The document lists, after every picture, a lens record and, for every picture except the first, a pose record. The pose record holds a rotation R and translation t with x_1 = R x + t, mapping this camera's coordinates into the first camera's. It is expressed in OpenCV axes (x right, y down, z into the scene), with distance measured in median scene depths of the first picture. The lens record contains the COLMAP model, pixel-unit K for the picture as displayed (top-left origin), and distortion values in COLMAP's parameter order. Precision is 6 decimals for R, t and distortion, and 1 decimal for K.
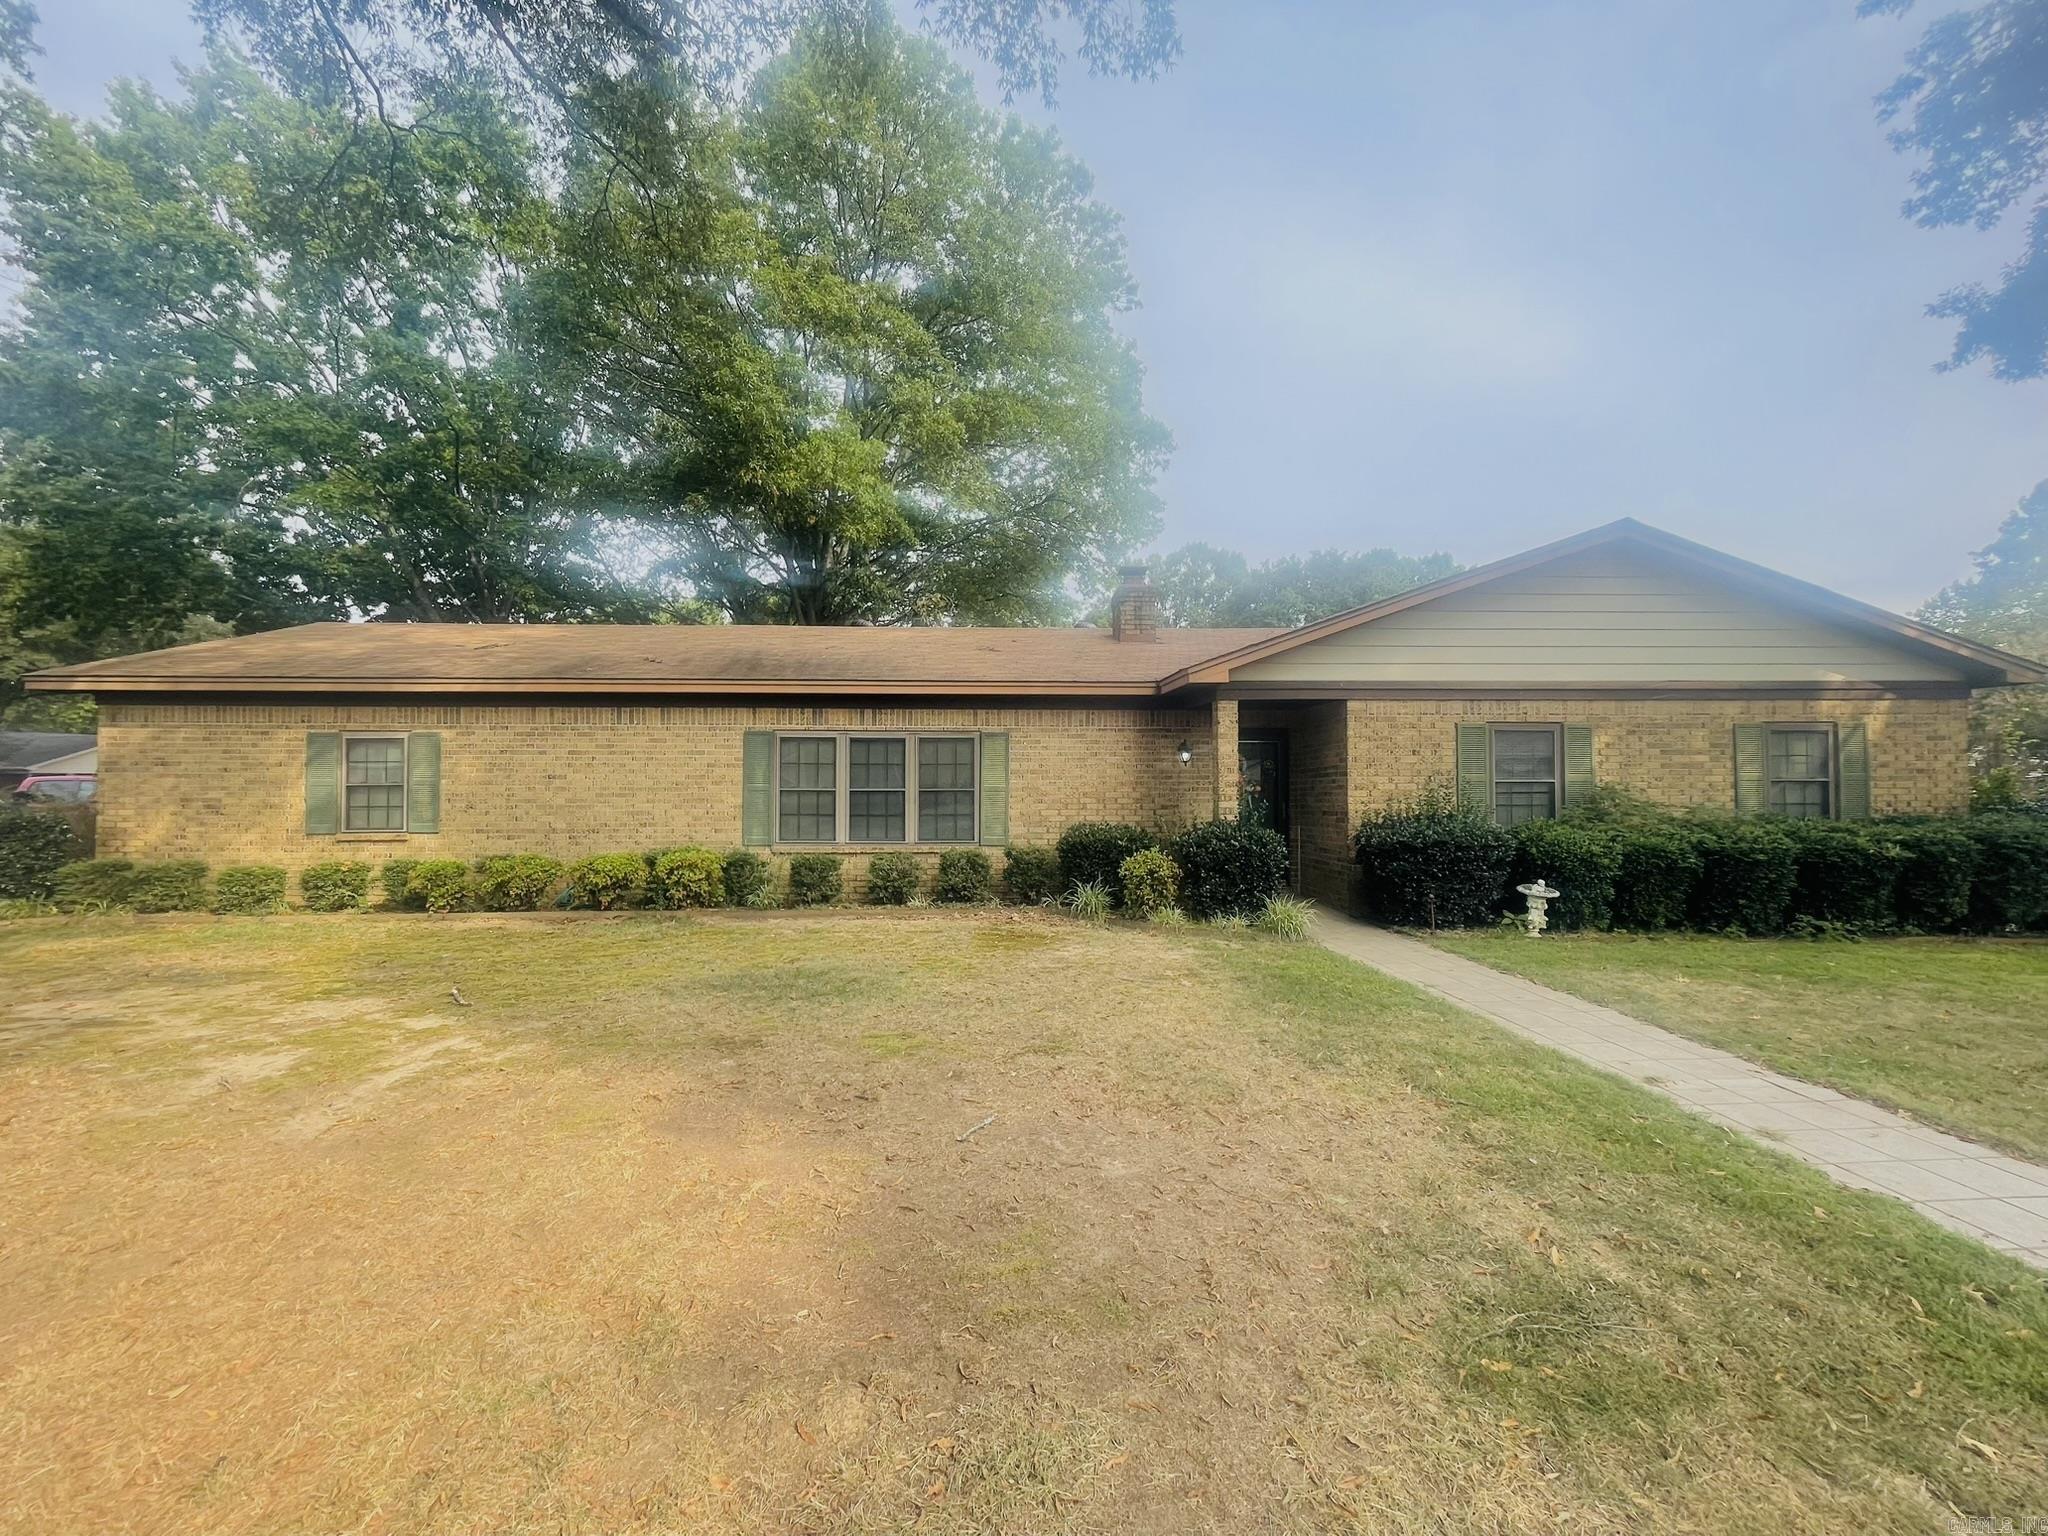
lens RADIAL K [[830.7, 0, 1025.9], [0, 830.7, 766.8], [0, 0, 1]] dist [-0.002627, 0.000571]
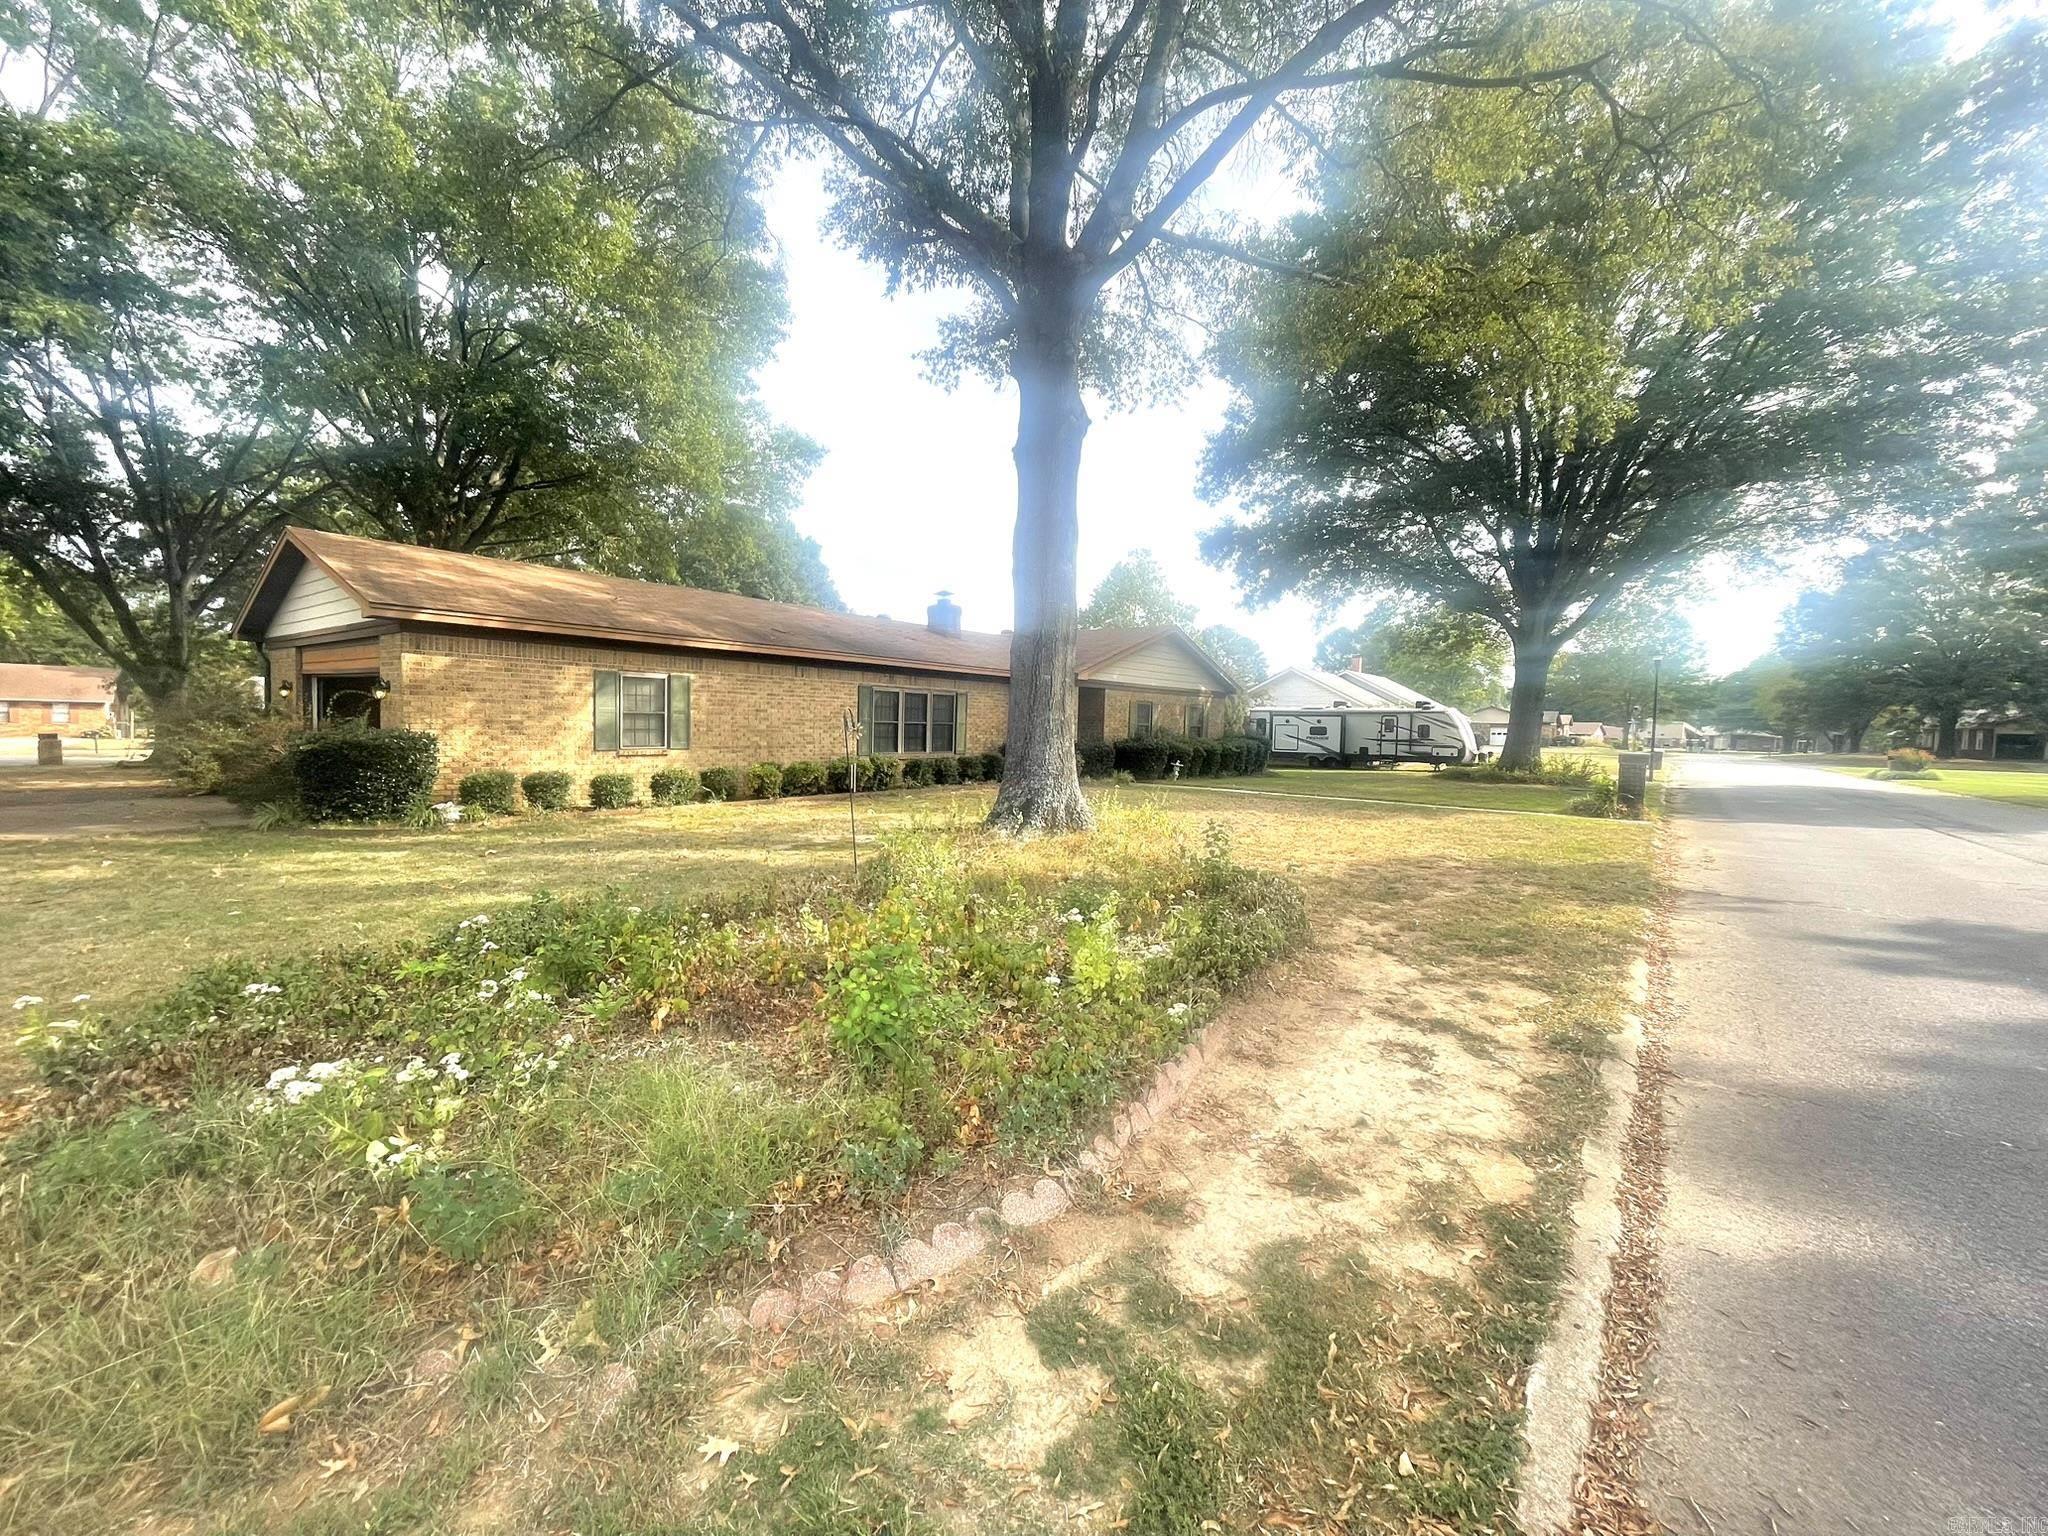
lens RADIAL K [[830.7, 0, 1025.9], [0, 830.7, 766.8], [0, 0, 1]] dist [-0.002627, 0.000571]
pose [[0.655093, -0.022347, 0.755218, -1.390411], [-0.032946, 0.997767, 0.058103, 0.010789], [-0.754830, -0.062944, 0.652893, -0.328373]]
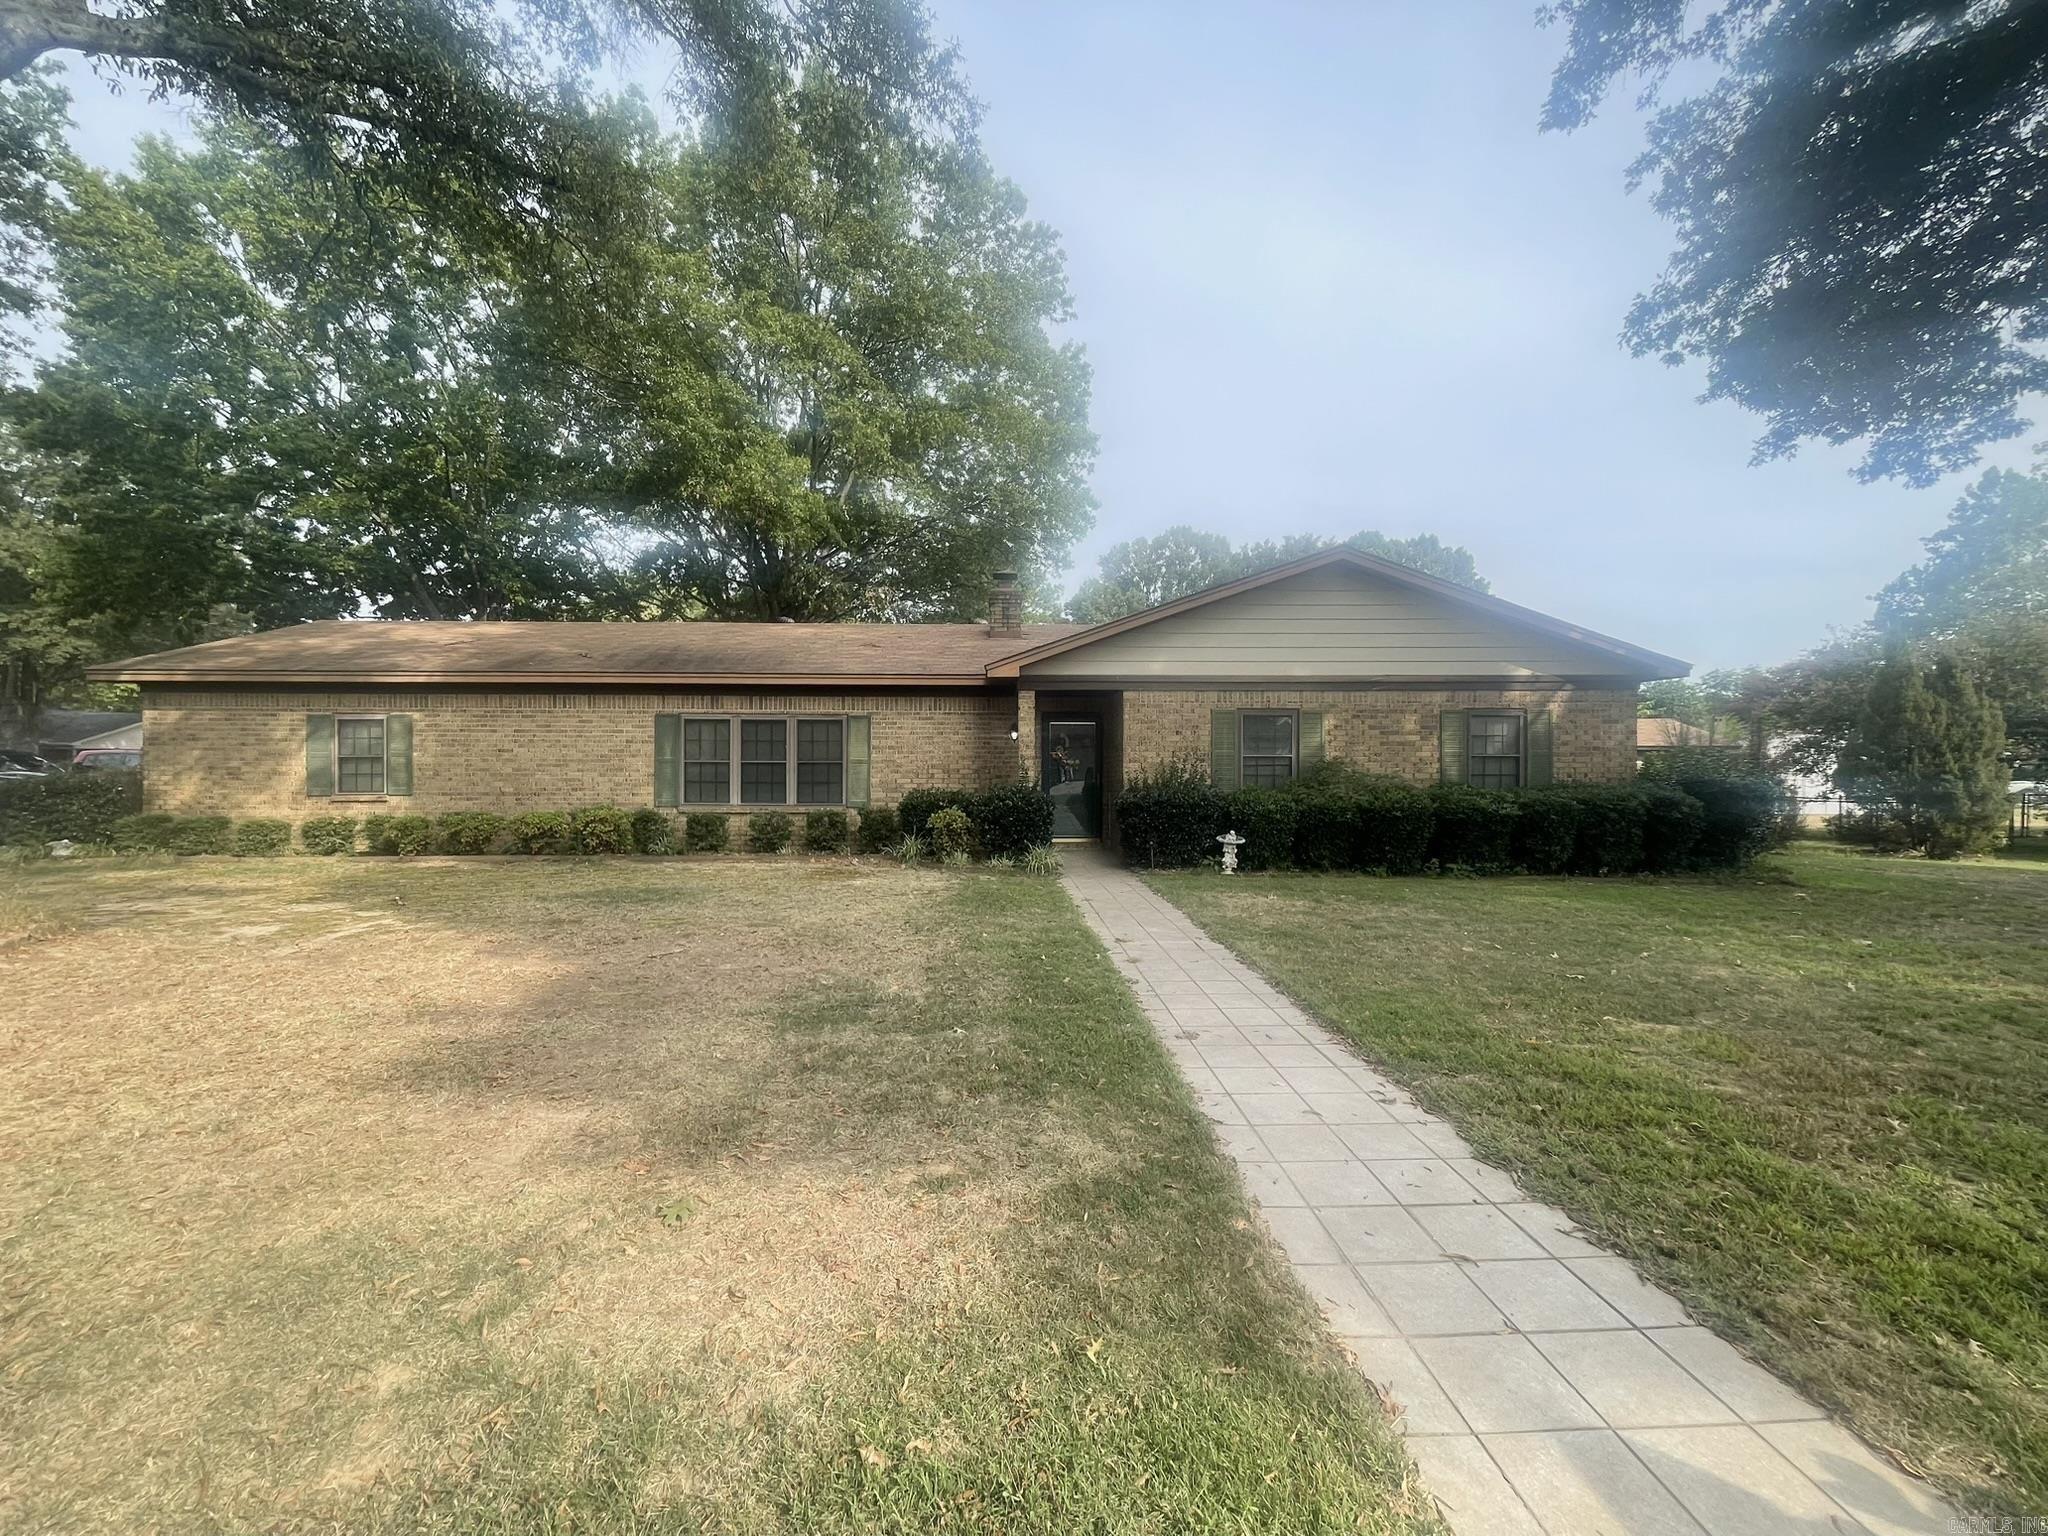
lens RADIAL K [[828.2, 0, 1025.9], [0, 828.2, 766.1], [0, 0, 1]] dist [-0.001155, -0.000628]
pose [[0.999848, 0.002871, -0.017221, 0.238383], [-0.002444, 0.999689, 0.024811, 0.002713], [0.017287, -0.024765, 0.999544, -0.228522]]
